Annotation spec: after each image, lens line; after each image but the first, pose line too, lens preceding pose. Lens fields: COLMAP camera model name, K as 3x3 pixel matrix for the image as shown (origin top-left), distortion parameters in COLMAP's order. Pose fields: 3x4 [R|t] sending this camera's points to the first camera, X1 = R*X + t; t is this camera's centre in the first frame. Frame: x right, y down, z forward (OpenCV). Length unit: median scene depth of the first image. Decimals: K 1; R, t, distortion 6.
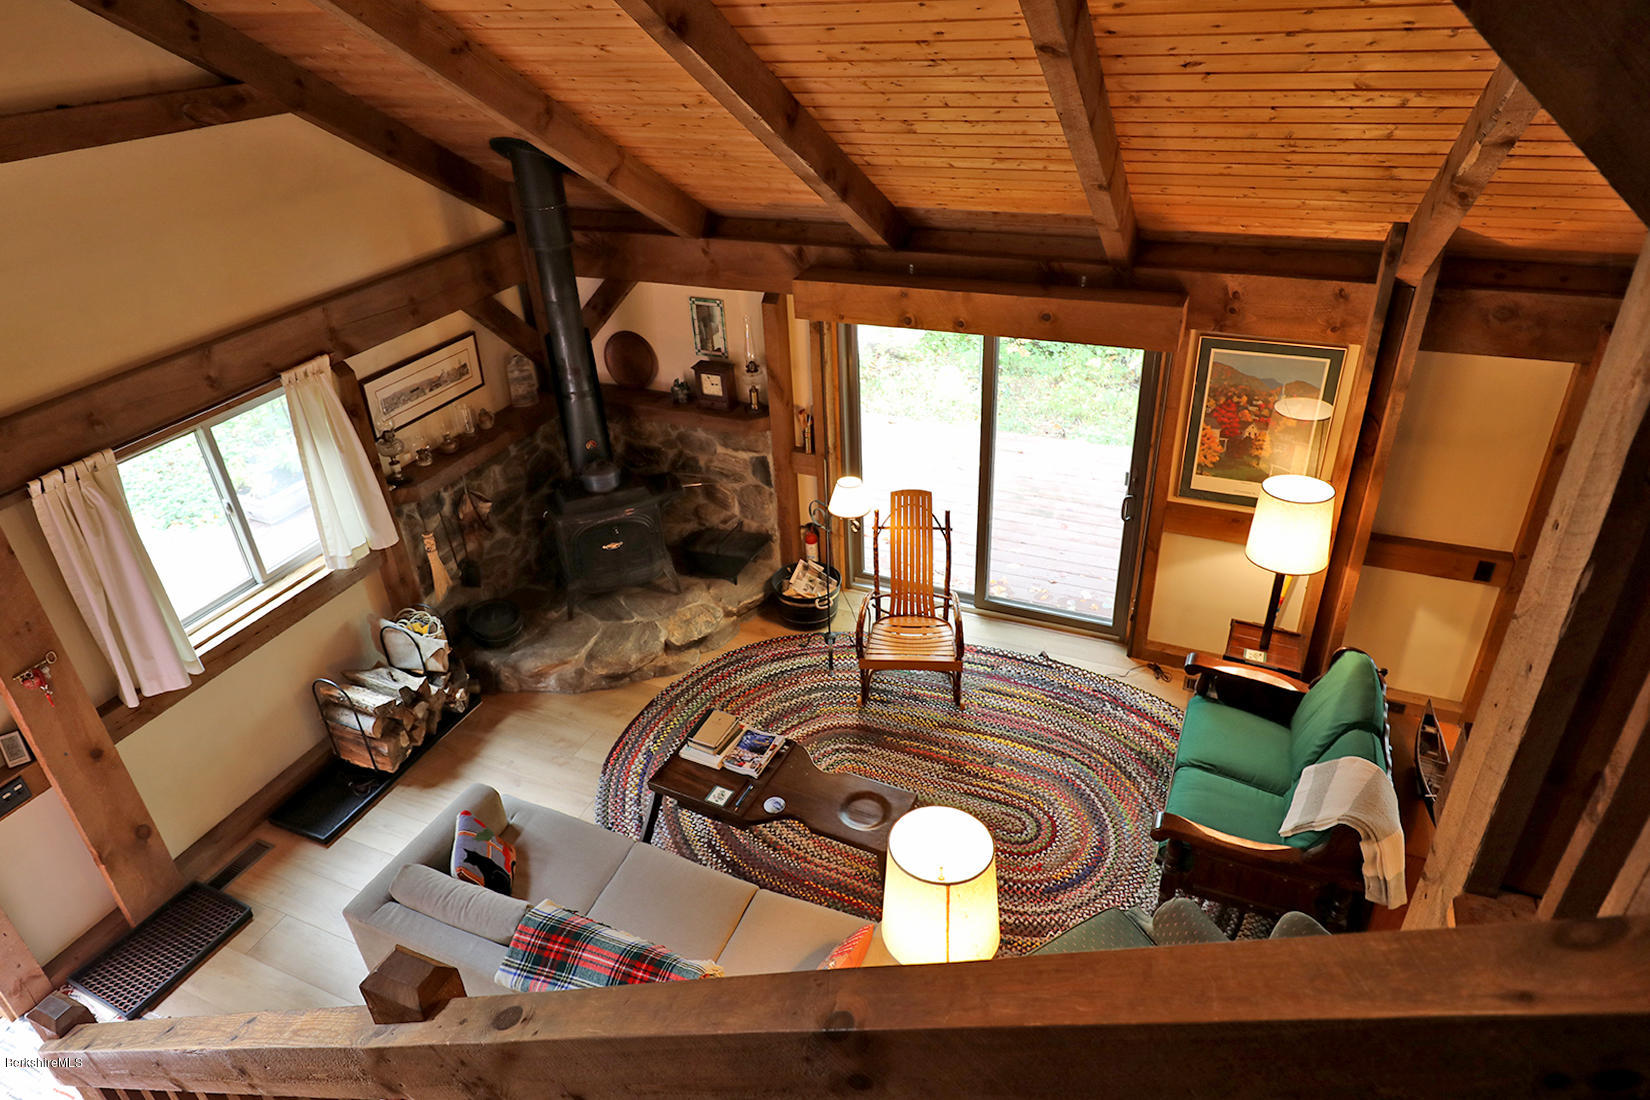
lens RADIAL K [[990.5, 0, 809.1], [0, 990.5, 537.3], [0, 0, 1]] dist [0.016002, 0.001845]
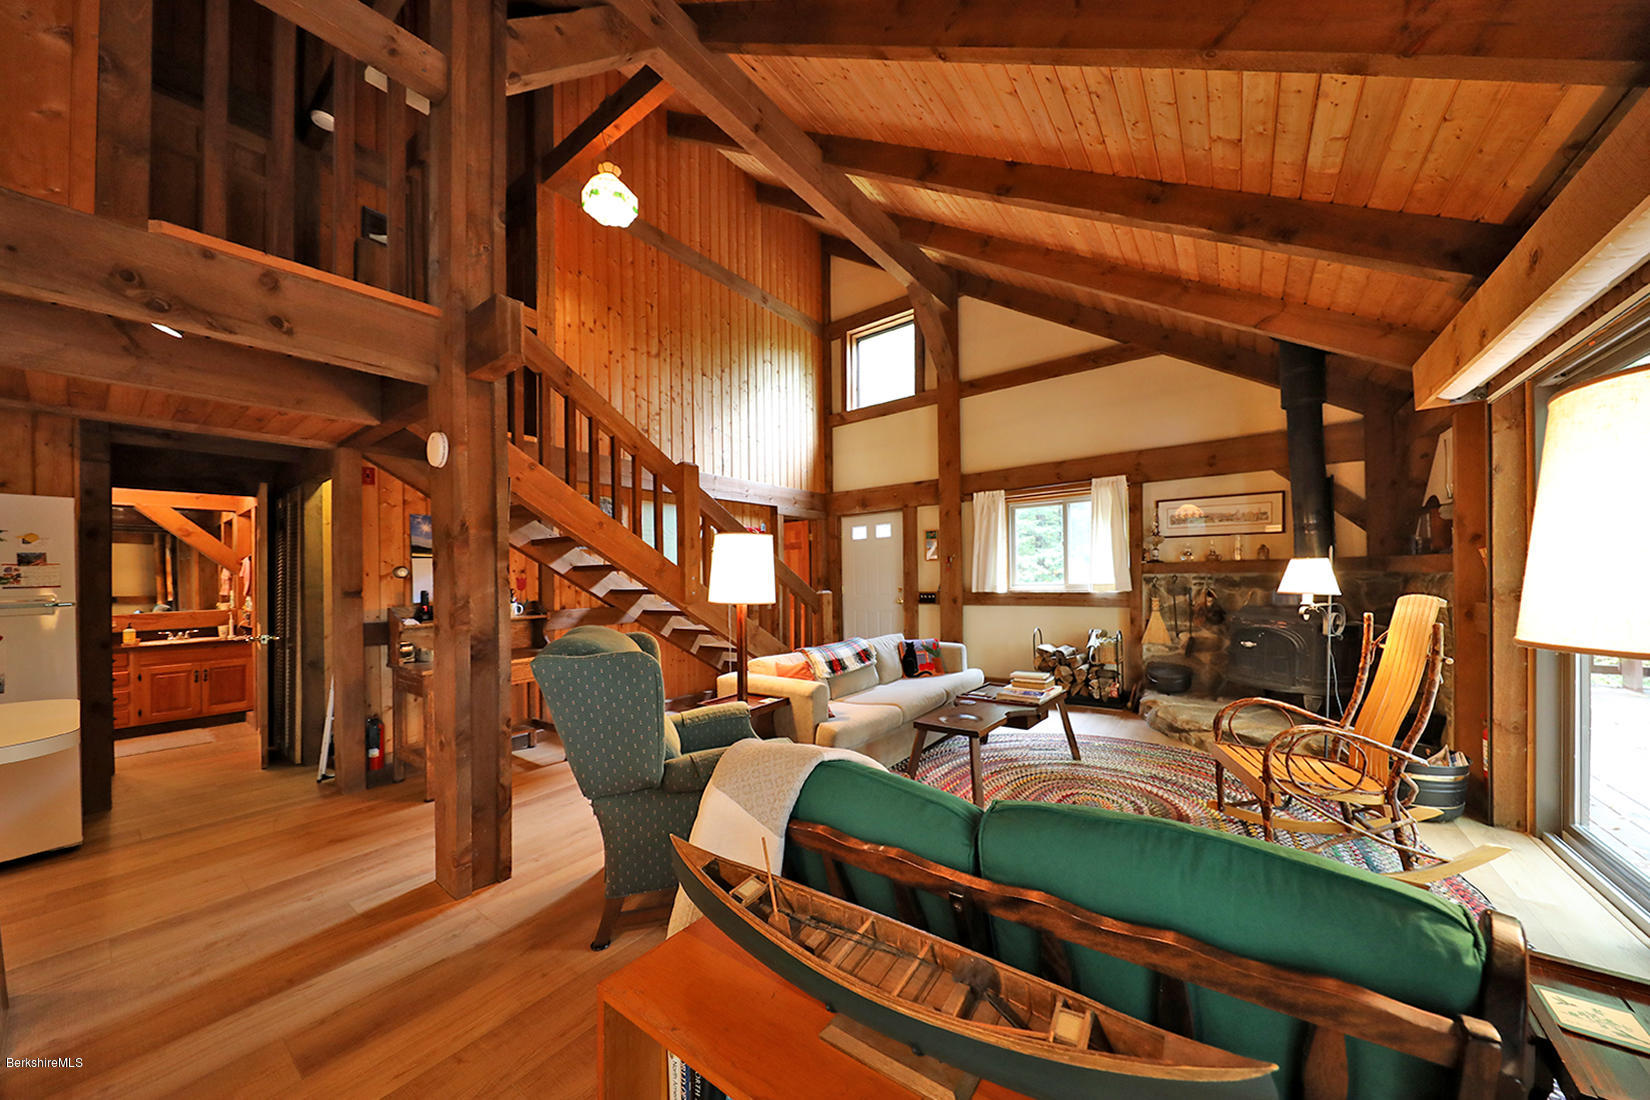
lens RADIAL K [[555.1, 0, 836.2], [0, 555.1, 585.6], [0, 0, 1]] dist [-0.001138, -0.000336]
pose [[-0.207271, 0.060557, -0.976408, 0.586917], [-0.455755, 0.877178, 0.151150, 0.077764], [0.865636, 0.476331, -0.154214, 0.714764]]
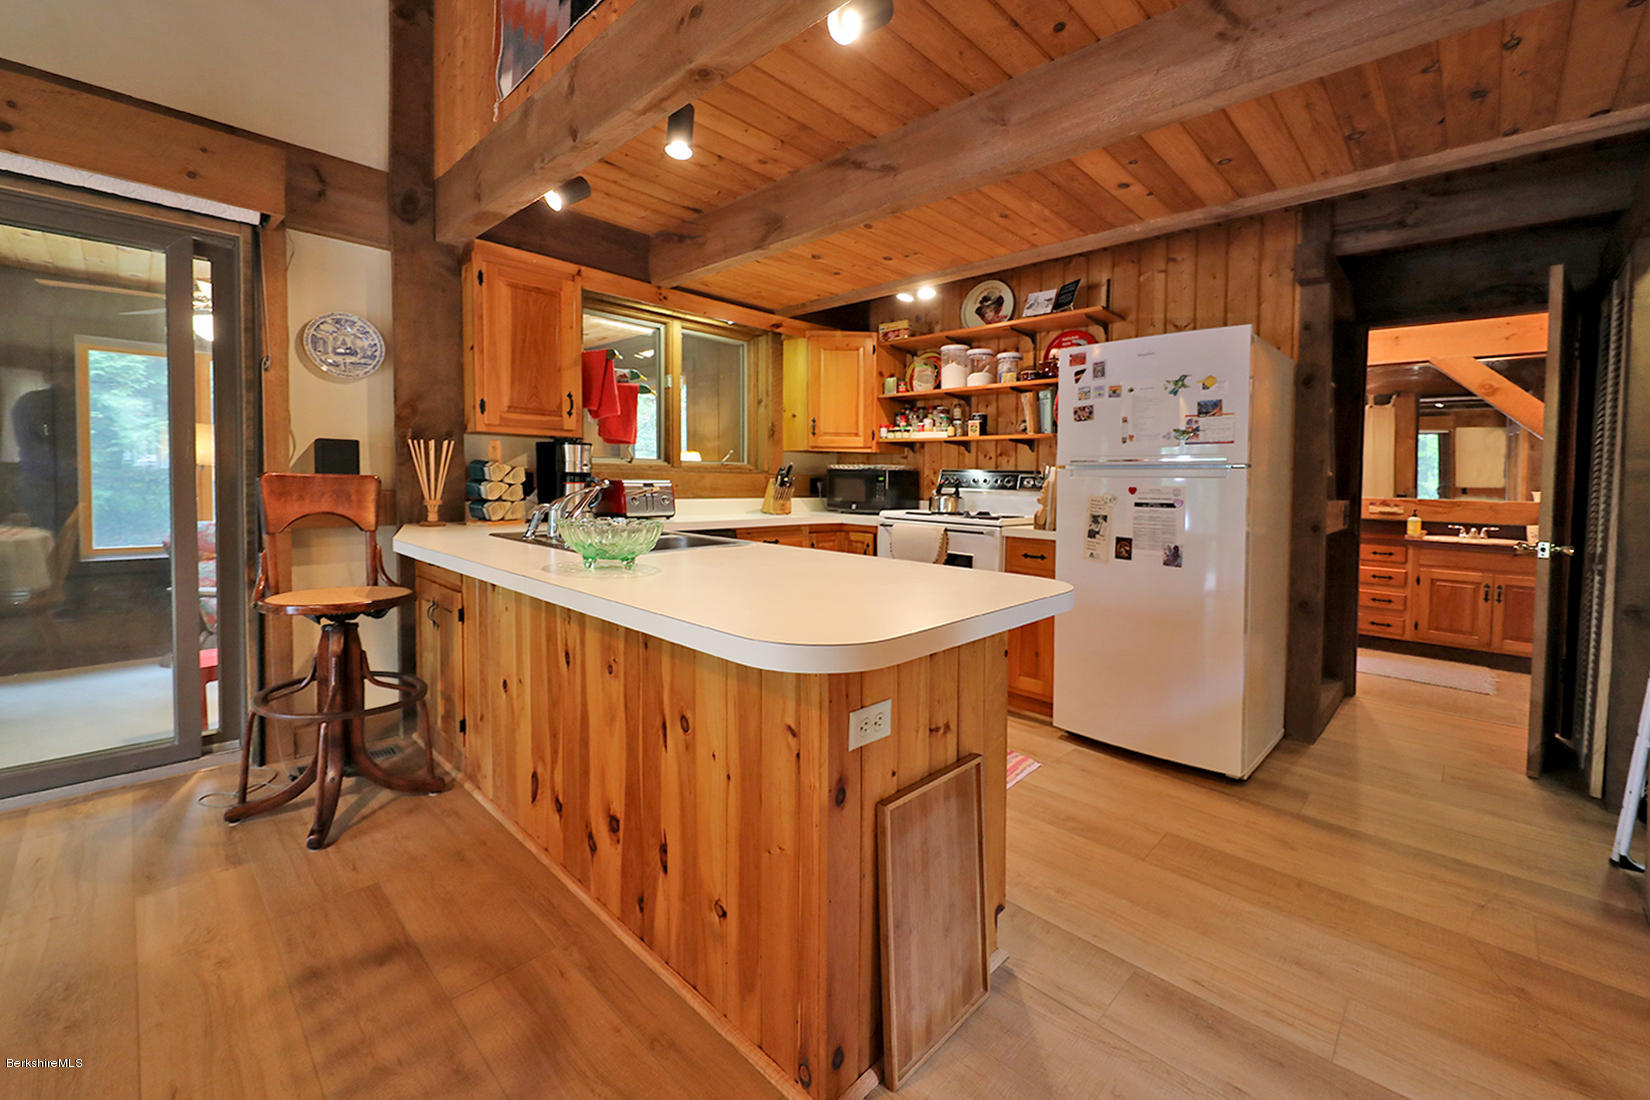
lens RADIAL K [[652.5, 0, 835.8], [0, 652.5, 486.9], [0, 0, 1]] dist [-0.001596, -0.000047]
pose [[-0.932823, 0.019864, 0.359786, 0.374326], [0.194847, 0.867717, 0.457276, 0.215657], [-0.303109, 0.496661, -0.813298, 0.531441]]
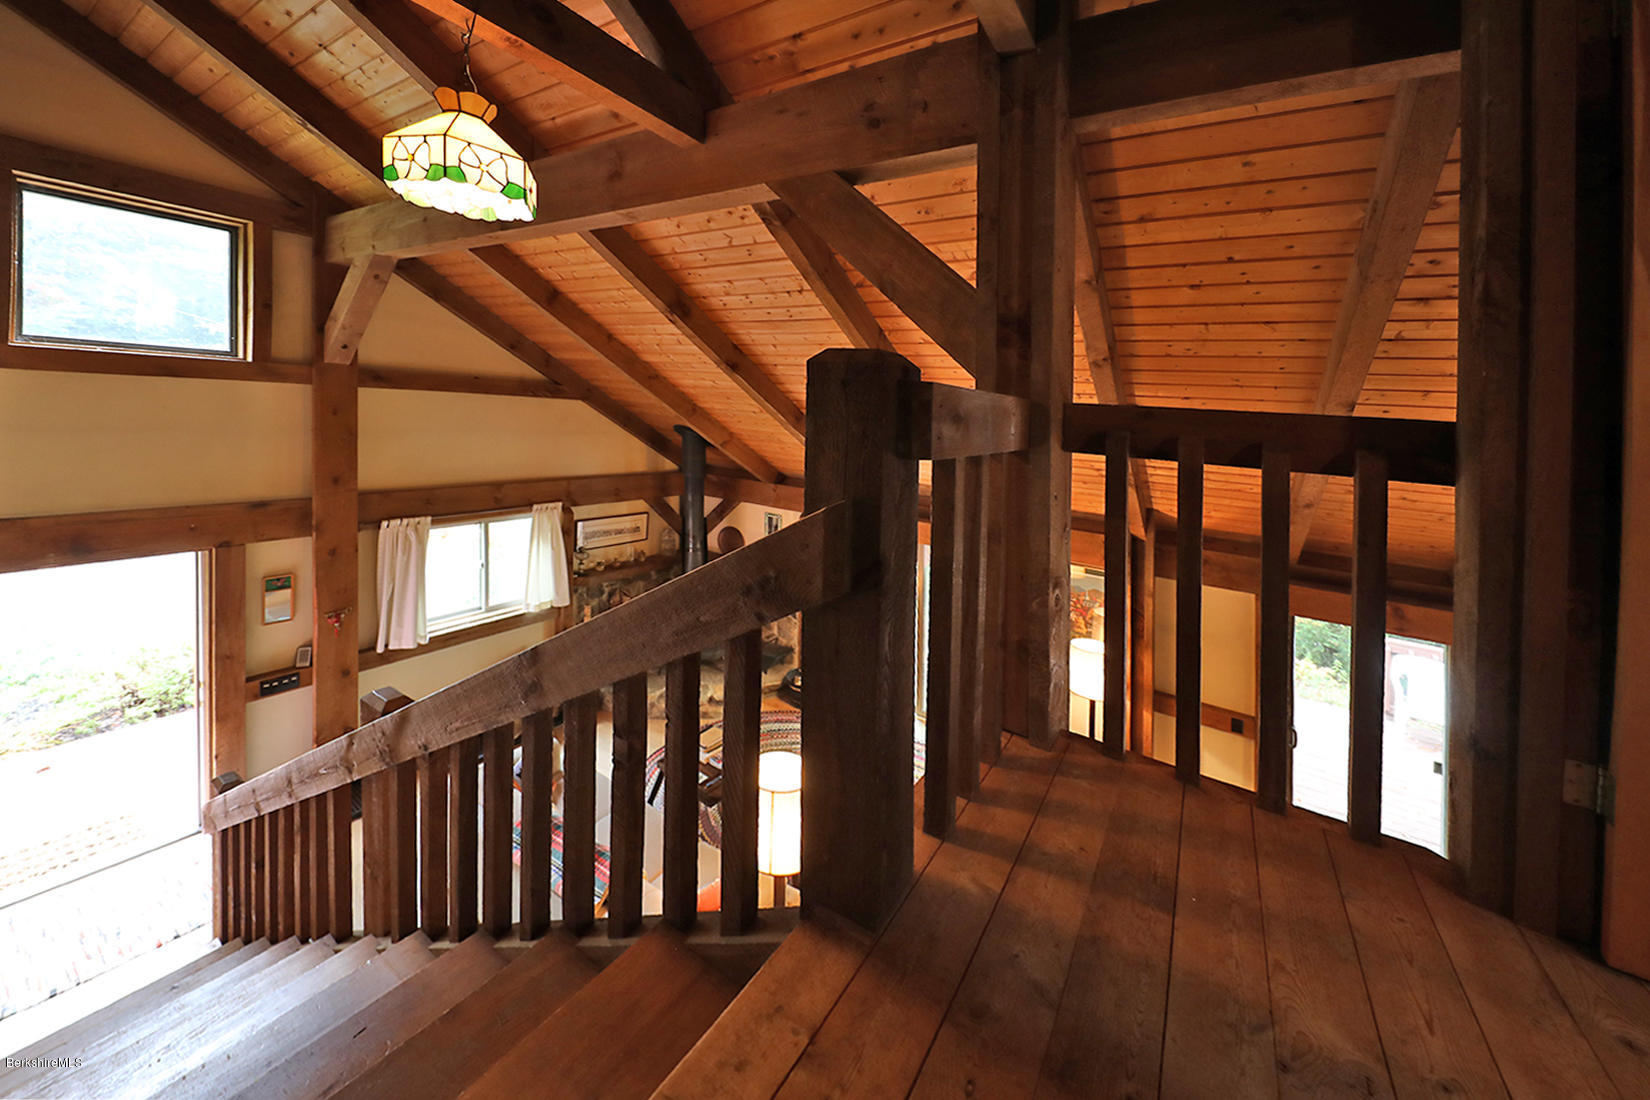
lens RADIAL K [[555.1, 0, 900.5], [0, 555.1, 440.9], [0, 0, 1]] dist [-0.001138, -0.000336]
pose [[0.996245, 0.056116, -0.065932, 0.273424], [-0.081204, 0.869754, -0.486758, 0.197718], [0.030029, 0.490284, 0.871045, -0.058983]]
